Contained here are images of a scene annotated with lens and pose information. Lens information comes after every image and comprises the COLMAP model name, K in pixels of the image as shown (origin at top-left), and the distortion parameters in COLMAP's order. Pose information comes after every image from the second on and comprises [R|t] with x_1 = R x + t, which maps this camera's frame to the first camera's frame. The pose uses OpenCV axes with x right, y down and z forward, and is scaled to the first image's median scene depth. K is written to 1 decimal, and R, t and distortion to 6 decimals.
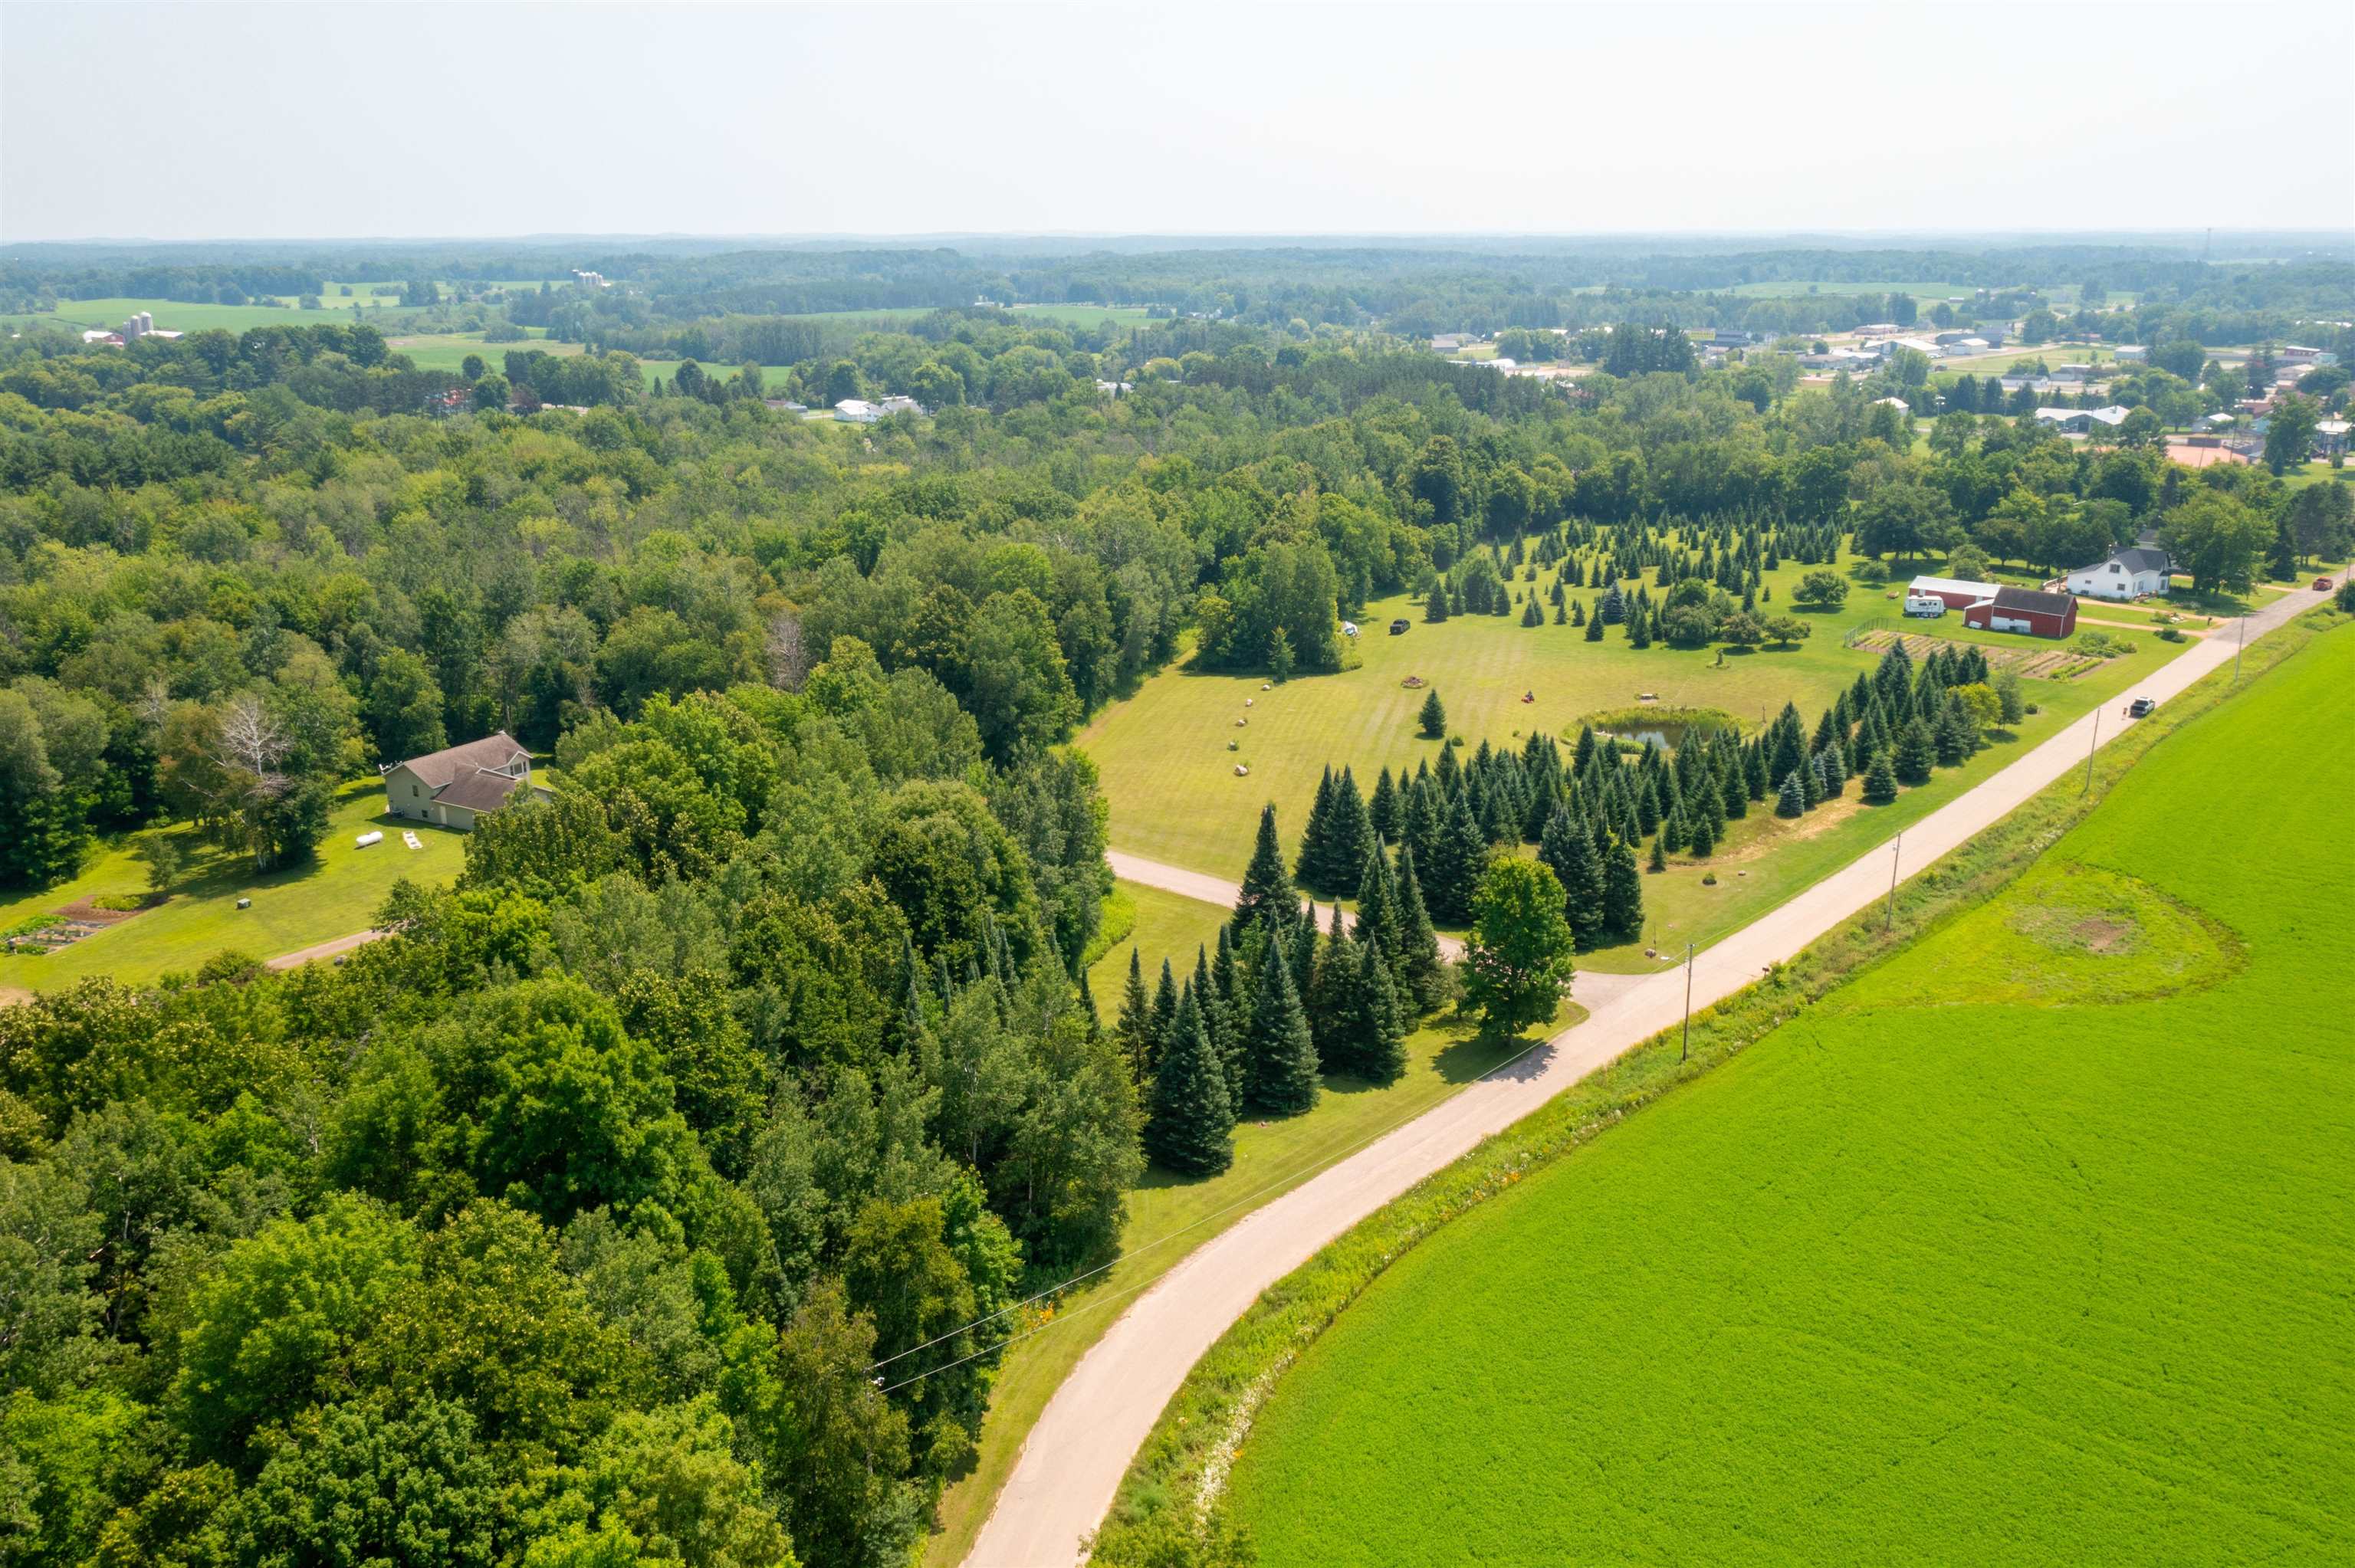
lens RADIAL K [[1844.4, 0, 1182.3], [0, 1844.4, 783.3], [0, 0, 1]] dist [-0.020100, 0.003108]
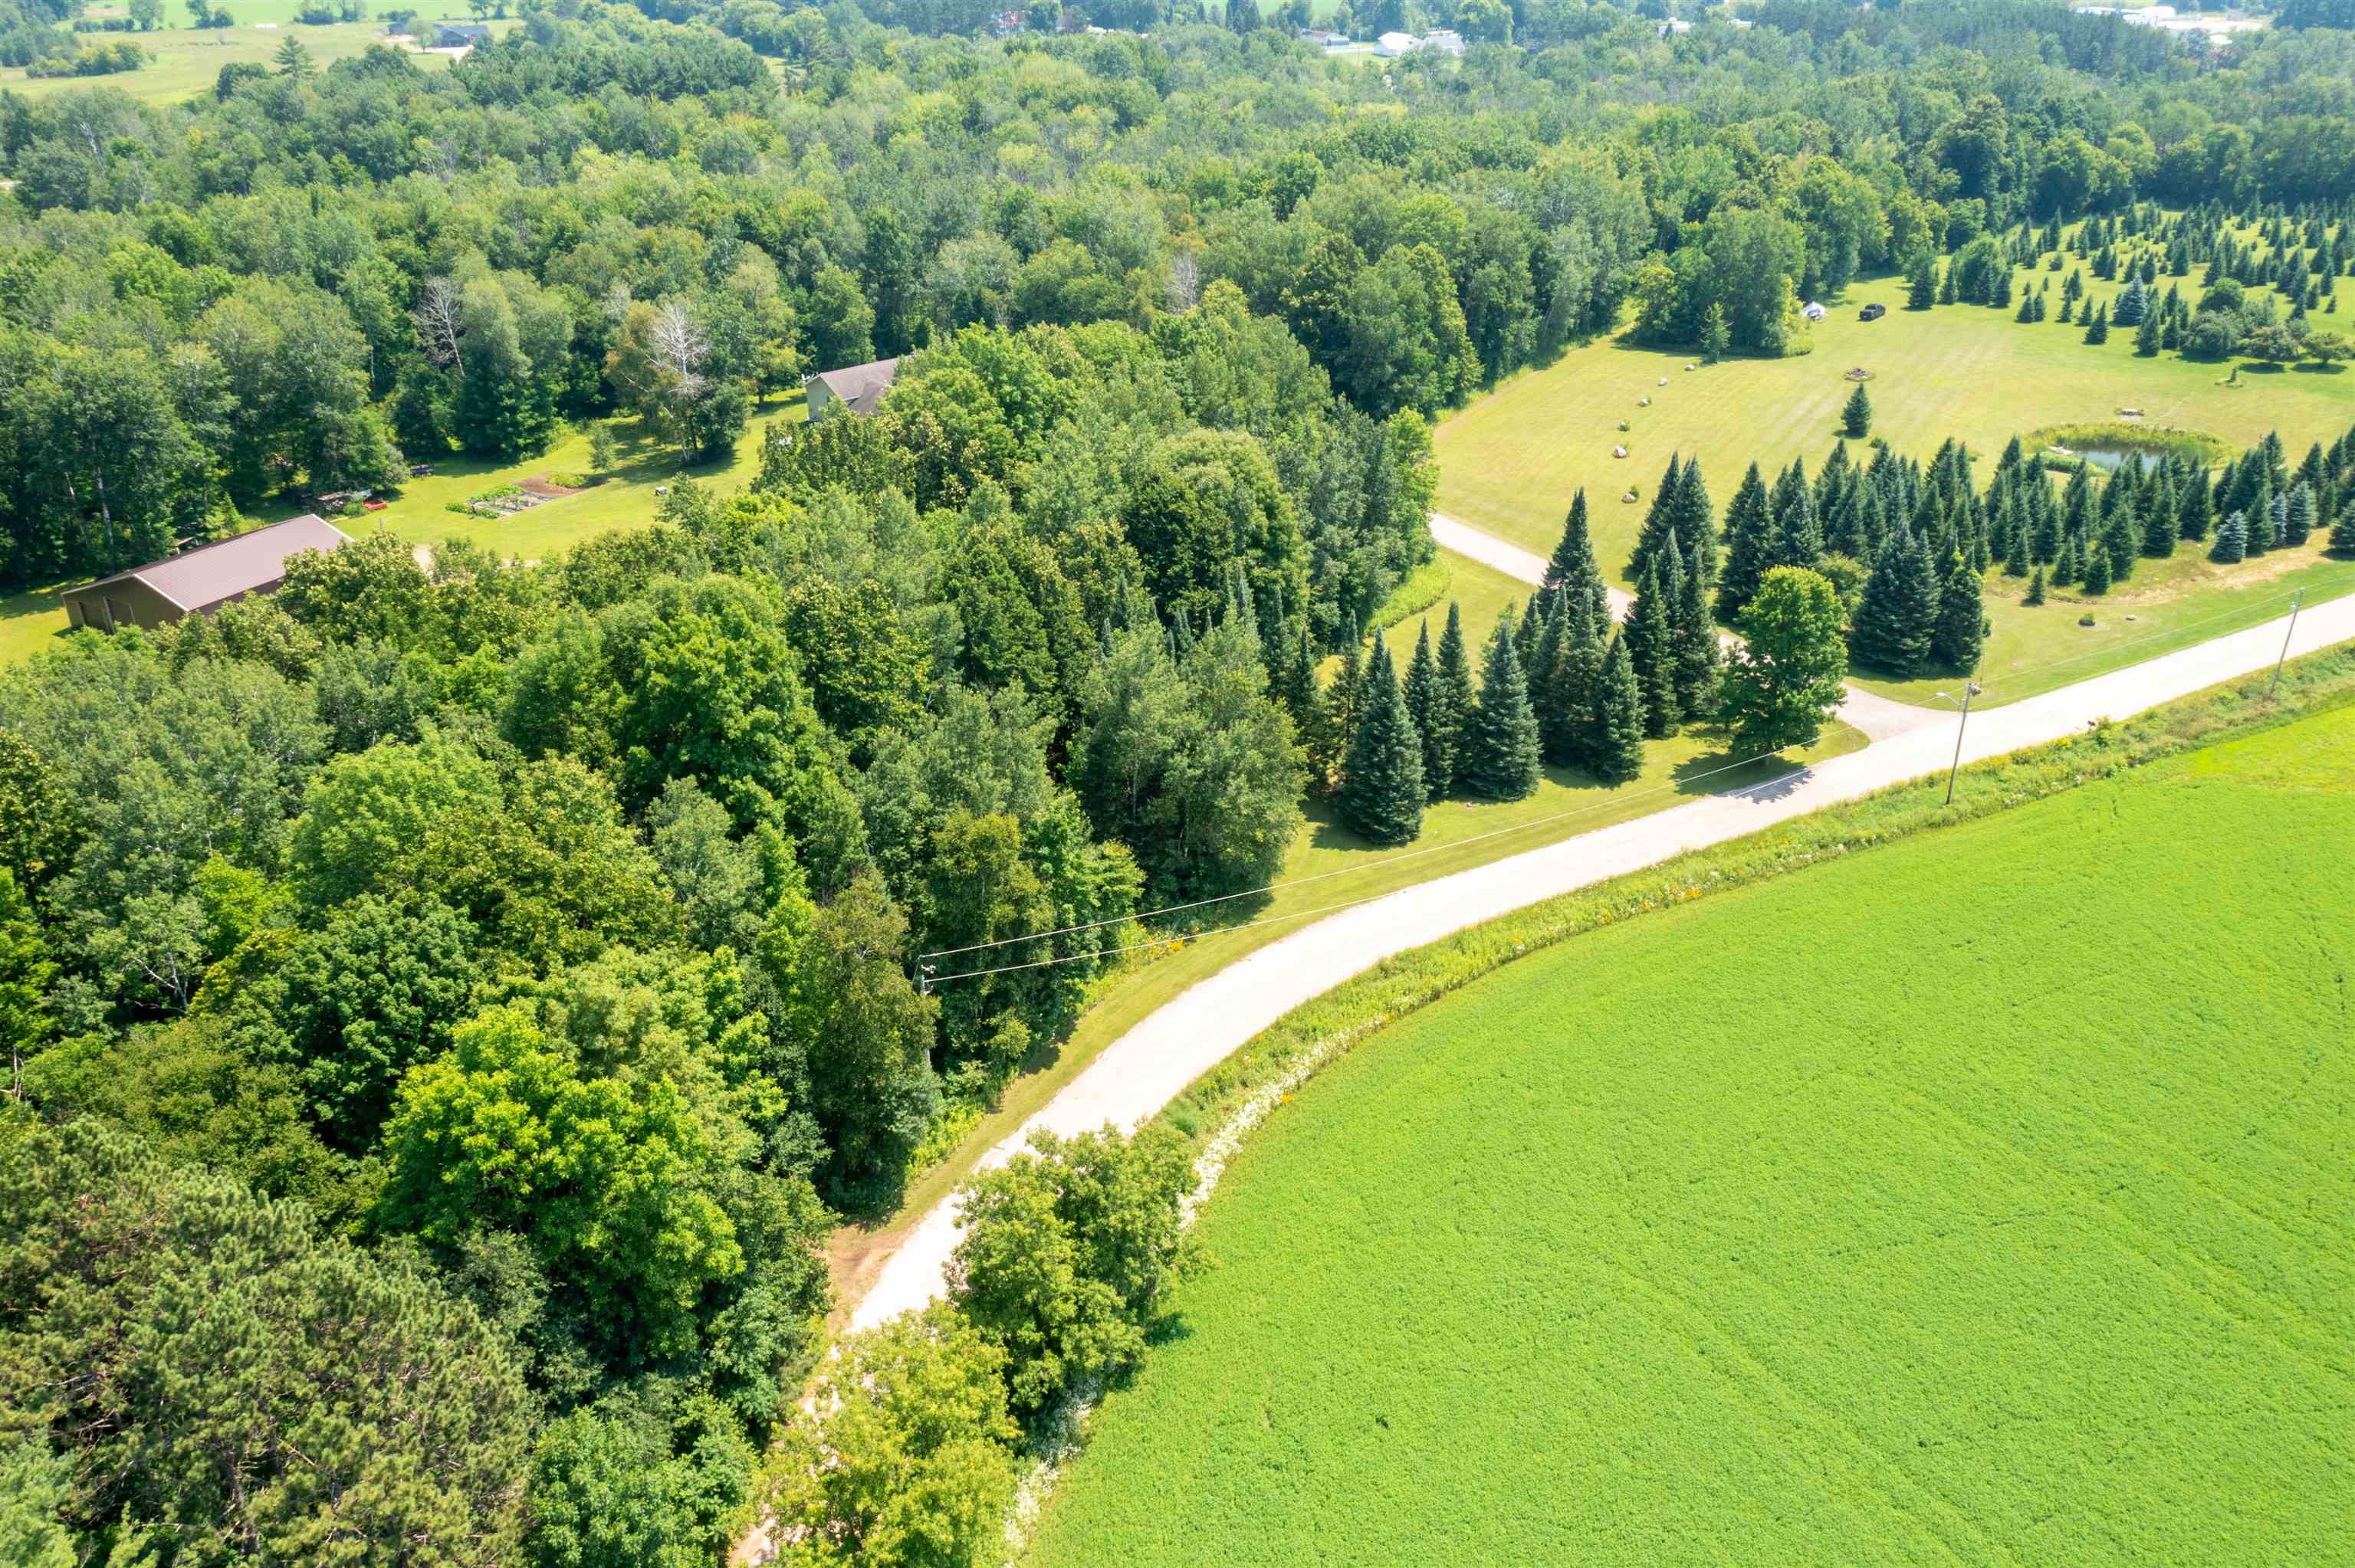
lens RADIAL K [[1844.4, 0, 1179.0], [0, 1844.4, 777.1], [0, 0, 1]] dist [-0.020100, 0.003108]
pose [[0.951336, 0.138558, -0.275249, 0.149010], [-0.087451, 0.977881, 0.190003, -0.005414], [0.295487, -0.156686, 0.942410, 0.012786]]
